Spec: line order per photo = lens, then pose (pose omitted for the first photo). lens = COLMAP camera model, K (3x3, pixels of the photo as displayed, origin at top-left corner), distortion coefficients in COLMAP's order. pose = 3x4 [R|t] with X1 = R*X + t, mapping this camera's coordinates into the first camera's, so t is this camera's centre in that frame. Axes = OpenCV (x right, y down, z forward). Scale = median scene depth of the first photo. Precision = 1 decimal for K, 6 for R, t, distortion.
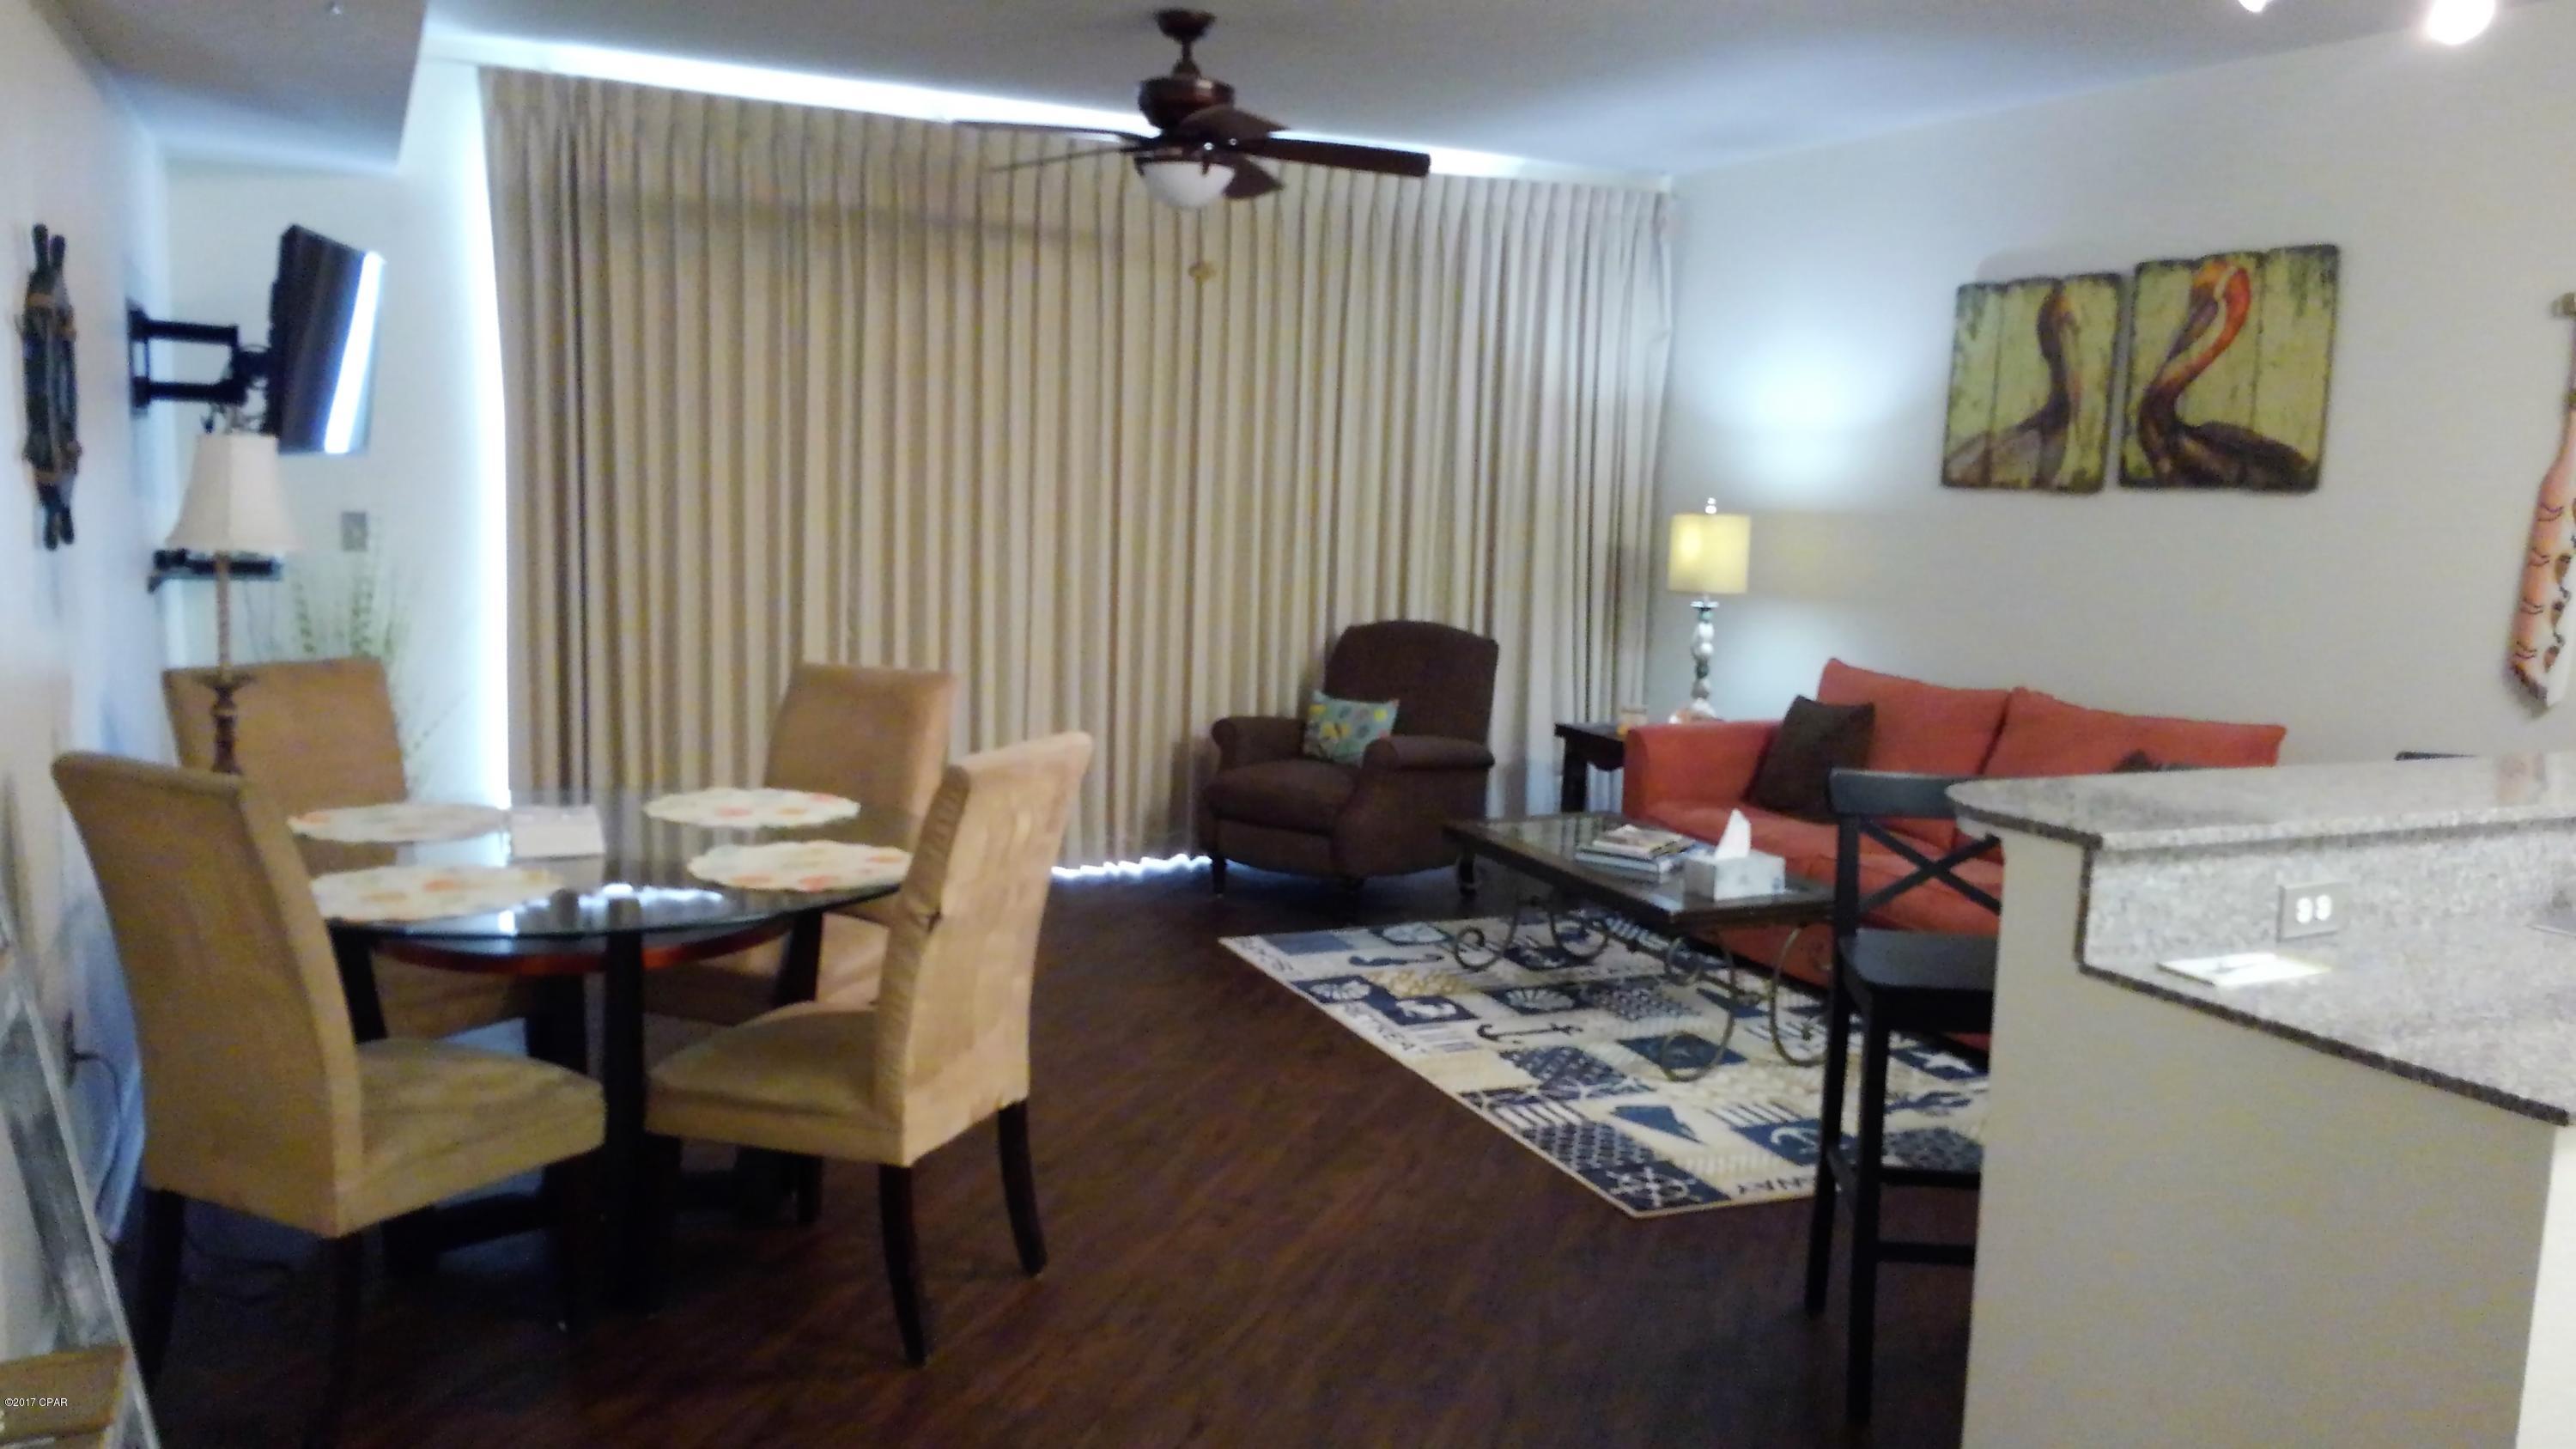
lens RADIAL K [[1921.0, 0, 1279.7], [0, 1921.0, 737.0], [0, 0, 1]] dist [0.109974, -0.178602]
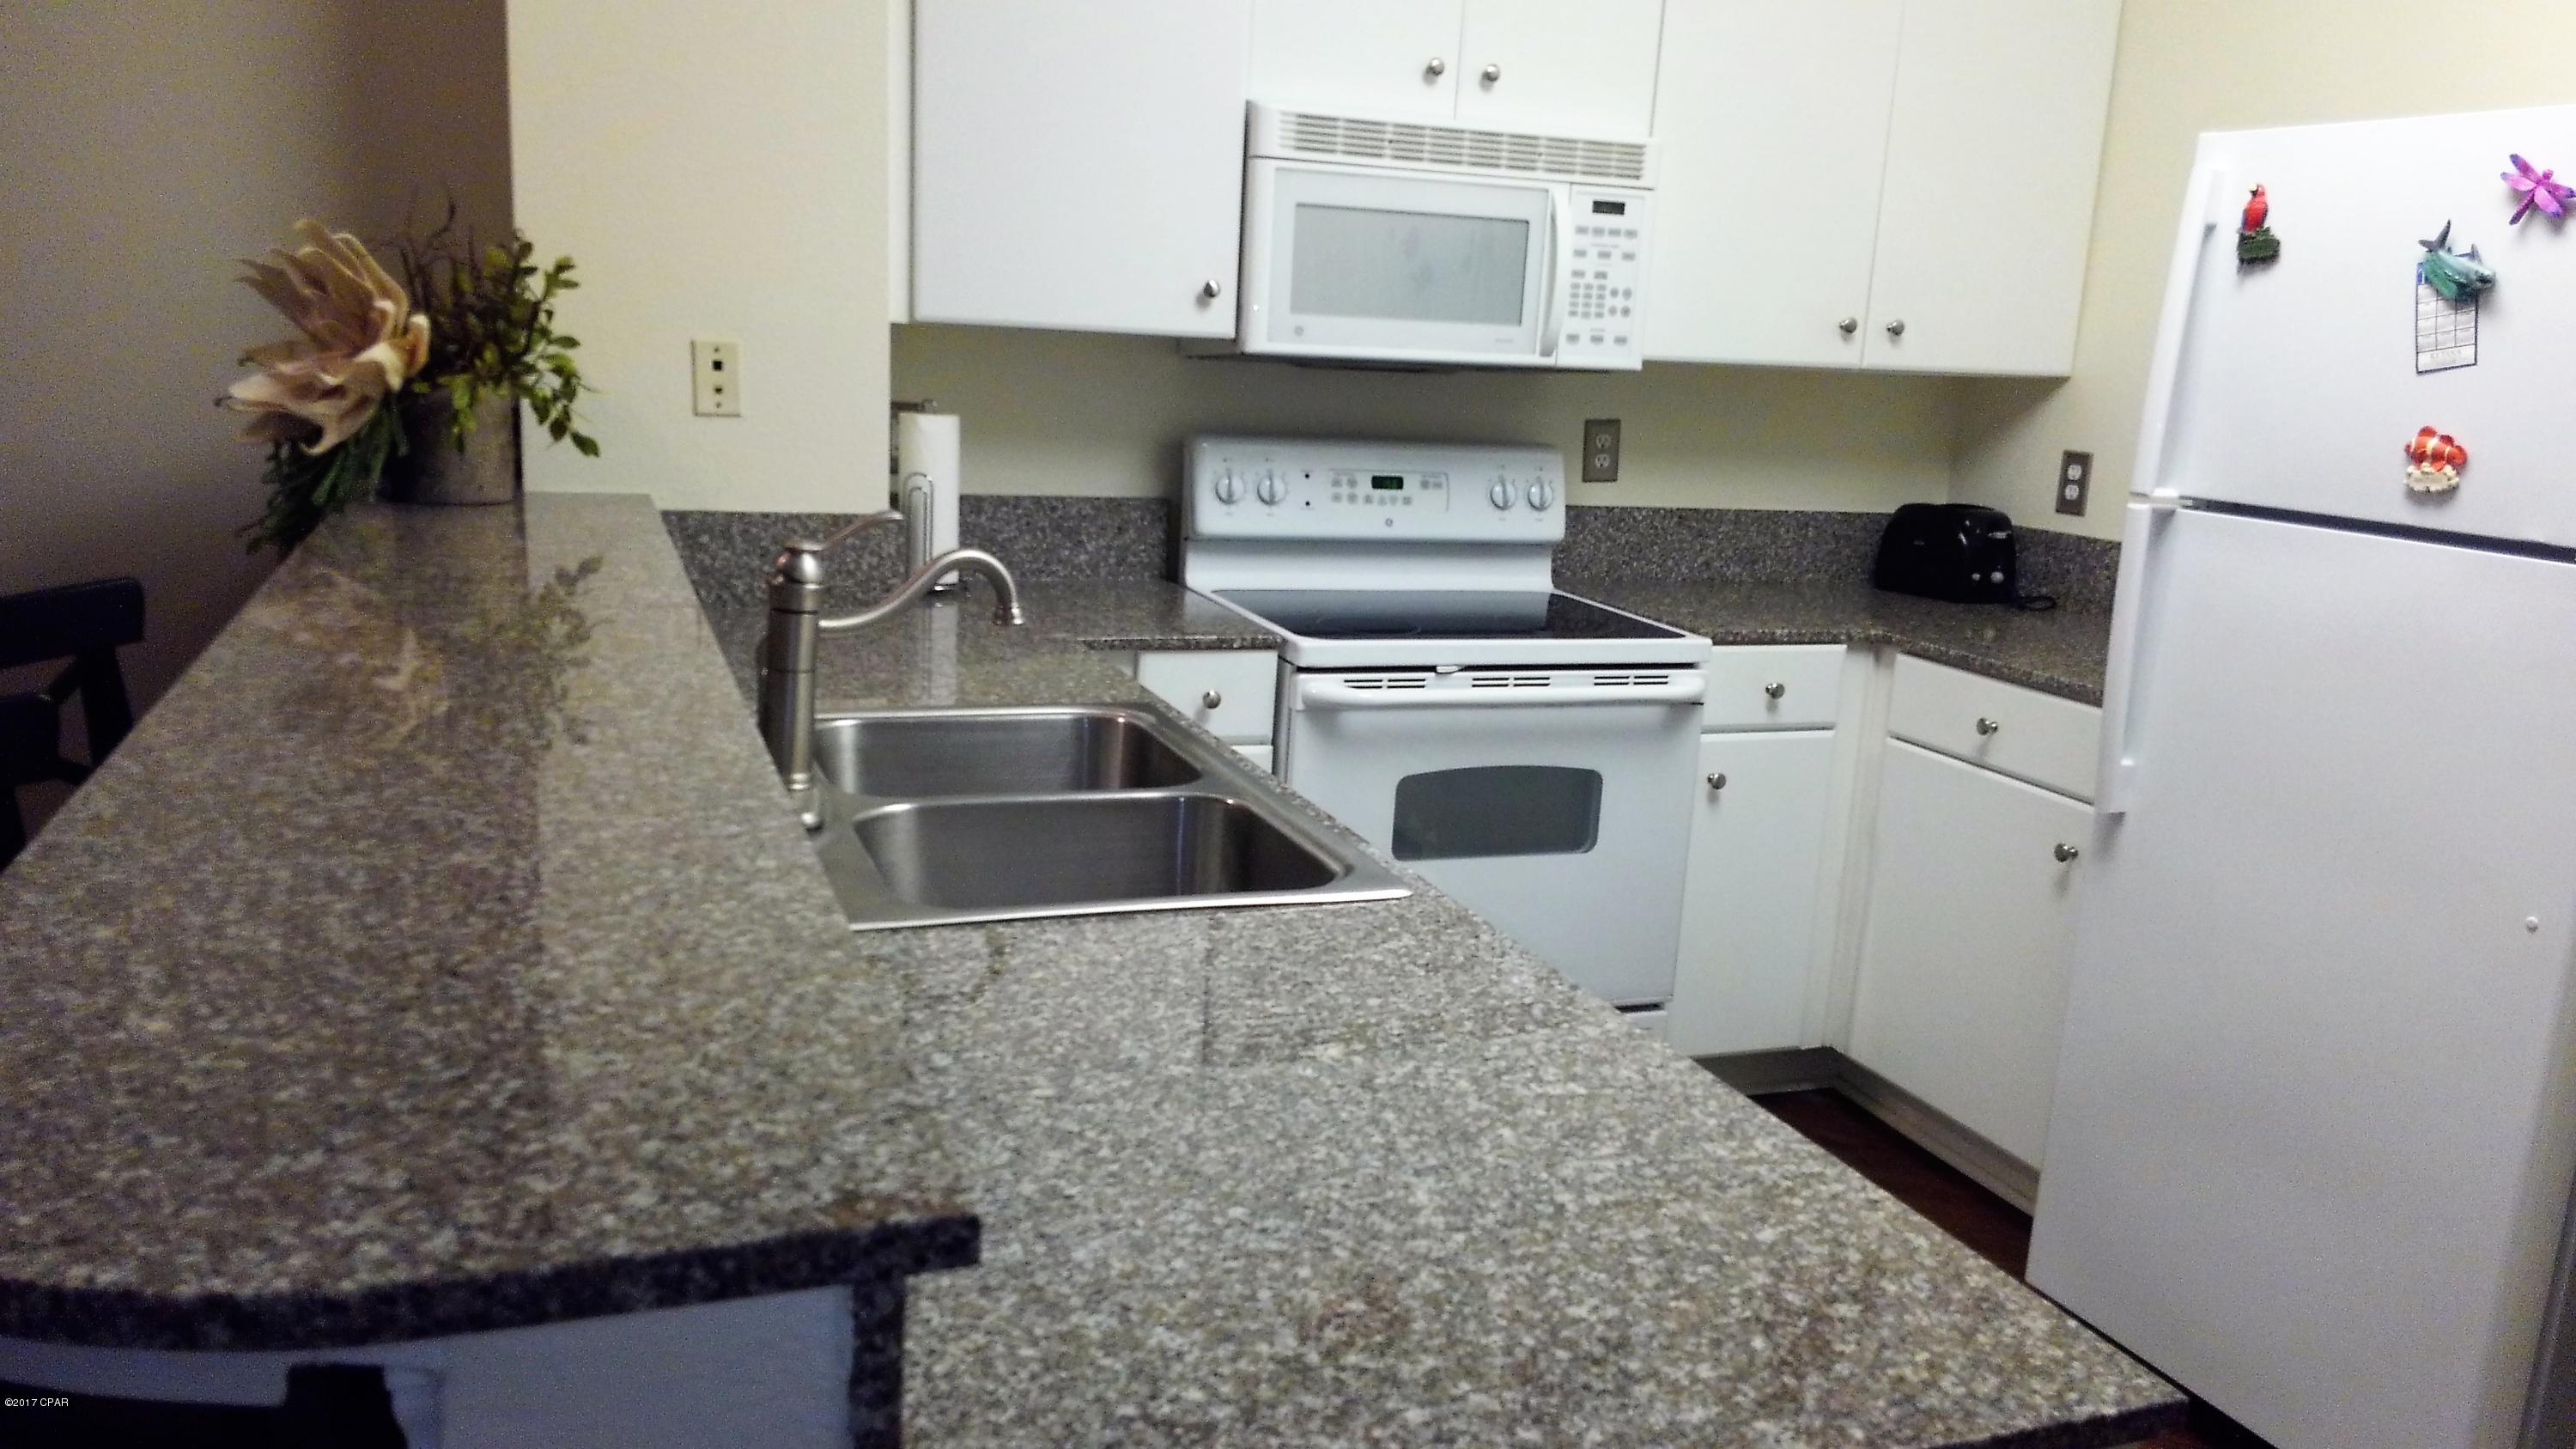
lens RADIAL K [[1921.0, 0, 1279.7], [0, 1921.0, 737.0], [0, 0, 1]] dist [0.109974, -0.178602]
pose [[0.088427, -0.240047, 0.966725, 0.078999], [0.093265, 0.968259, 0.231897, -0.032411], [-0.991707, 0.069656, 0.108008, 0.405107]]
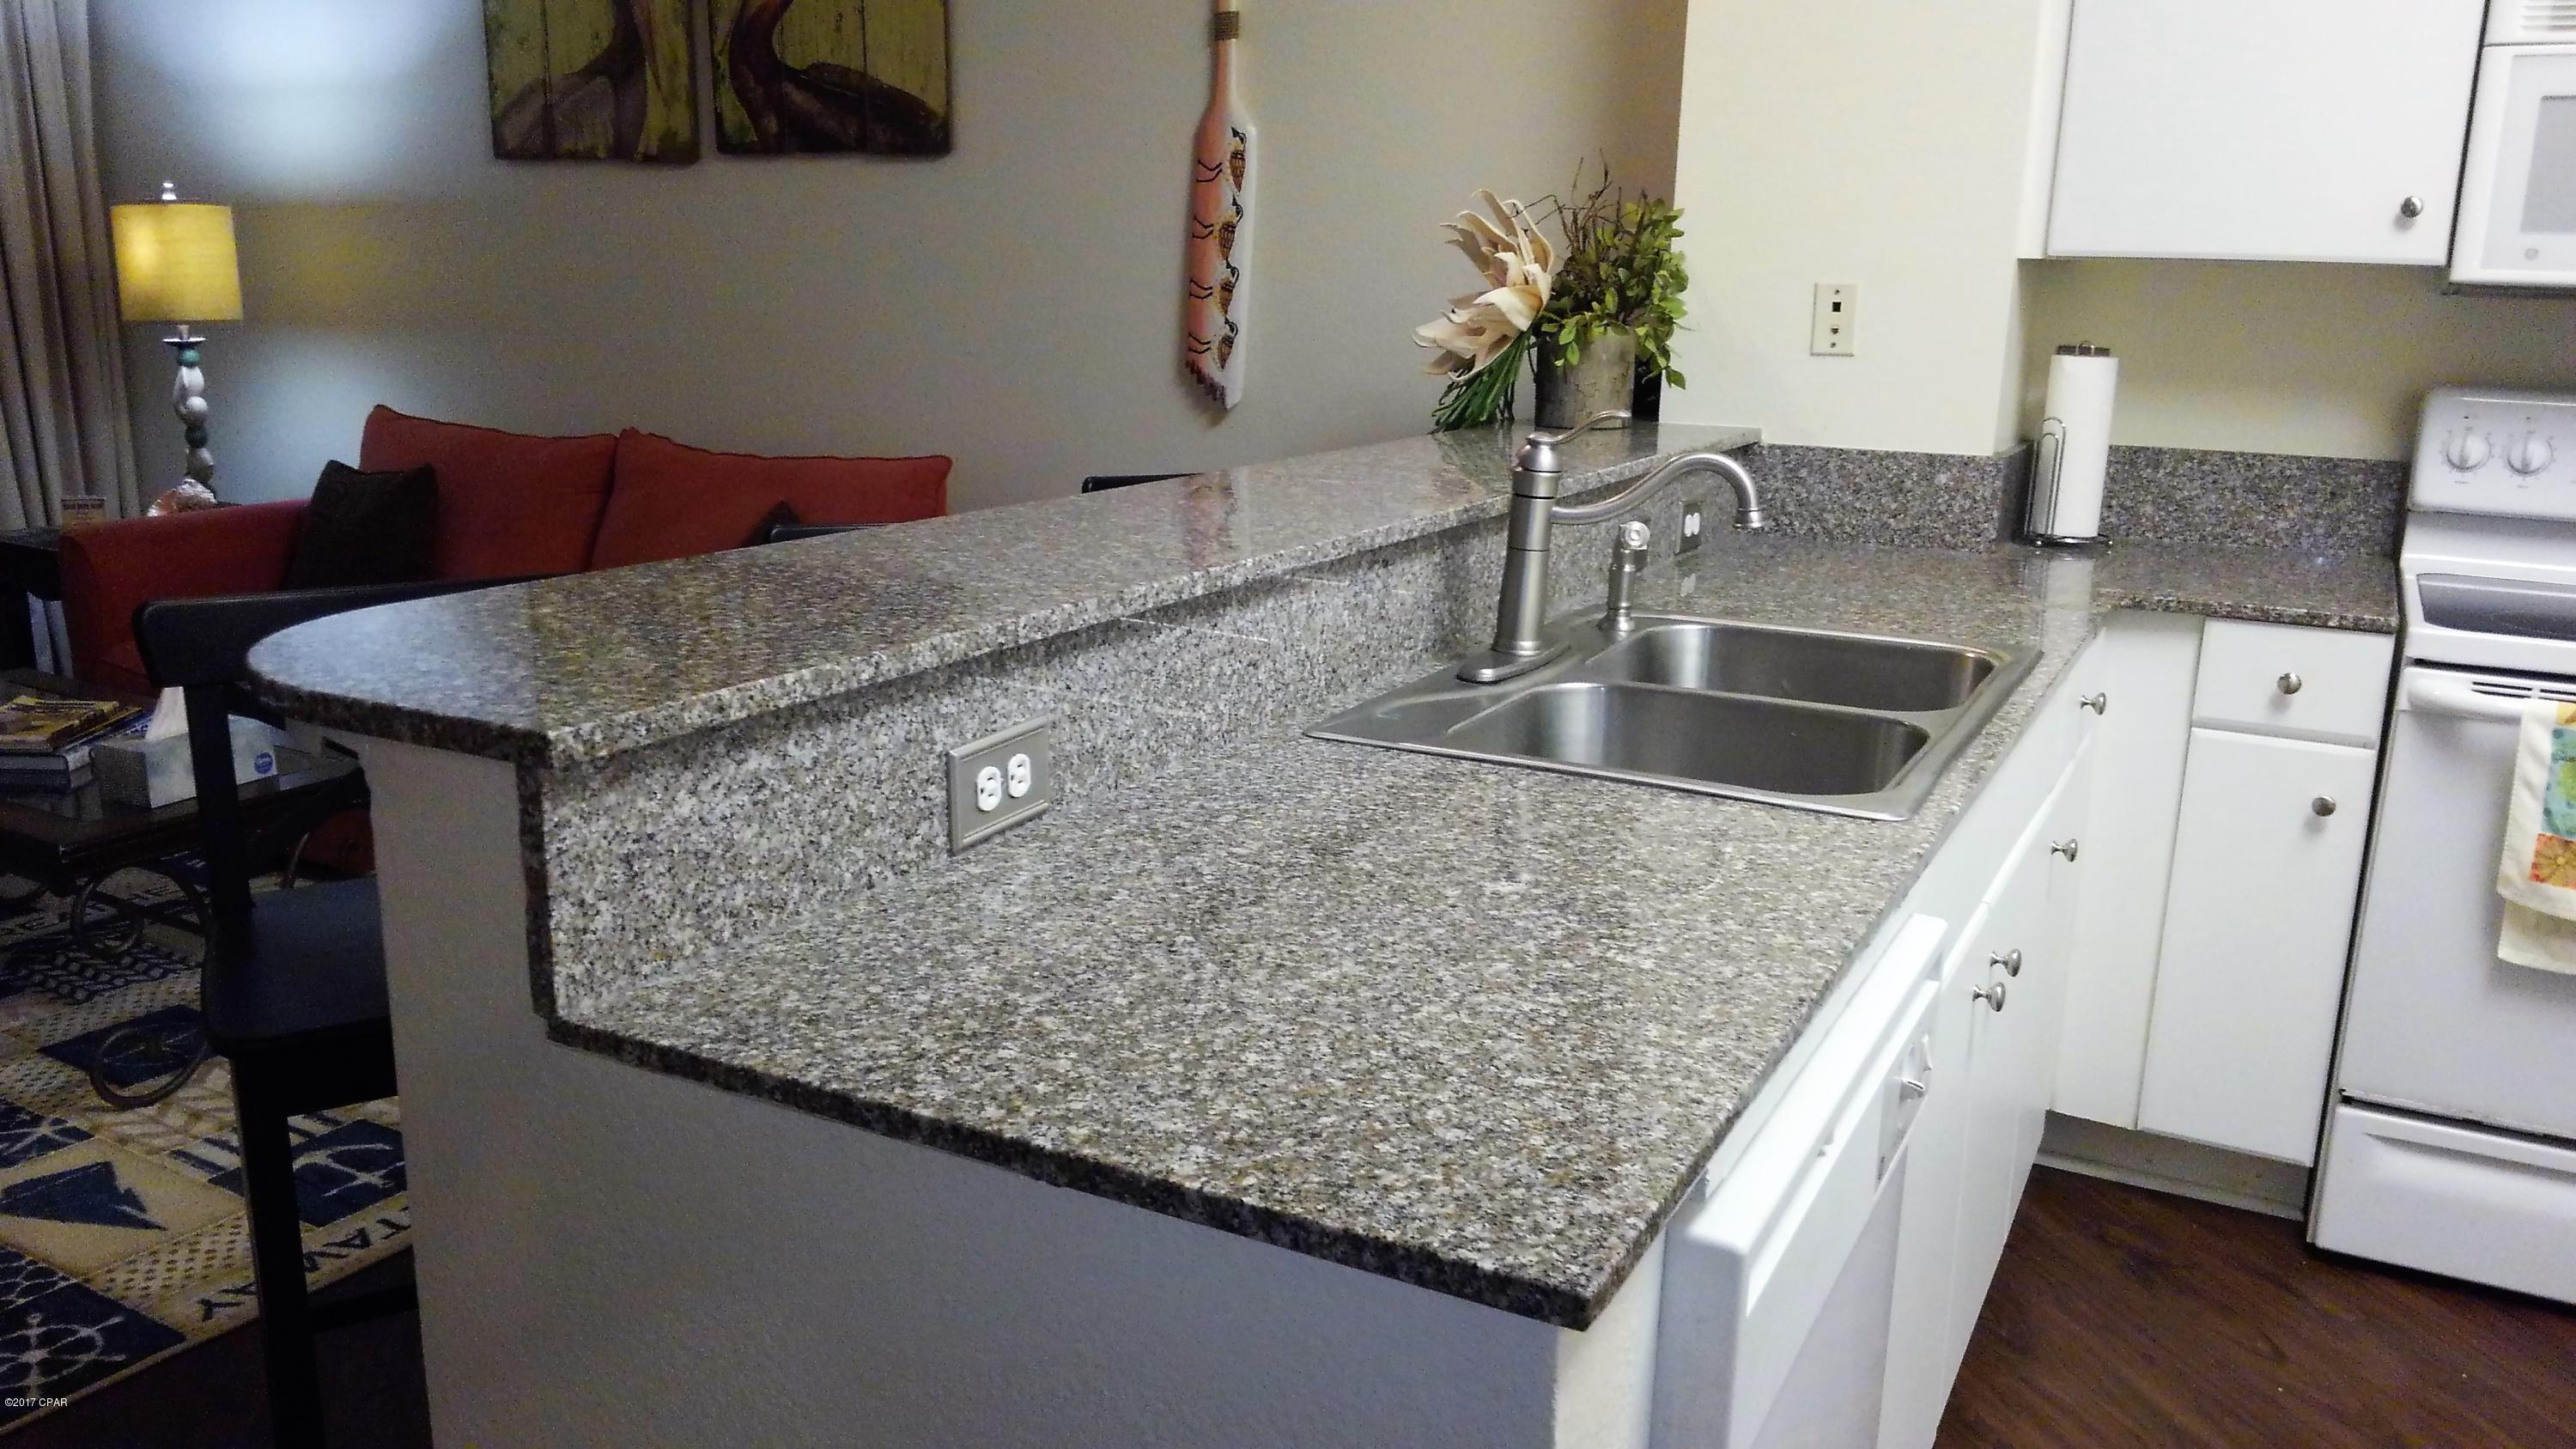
lens RADIAL K [[1939.8, 0, 1299.7], [0, 1939.8, 726.9], [0, 0, 1]] dist [0.115128, -0.174478]
pose [[0.797232, -0.157535, 0.582755, 0.134156], [0.088987, 0.985472, 0.144663, 0.000833], [-0.597078, -0.063472, 0.799668, 0.246999]]
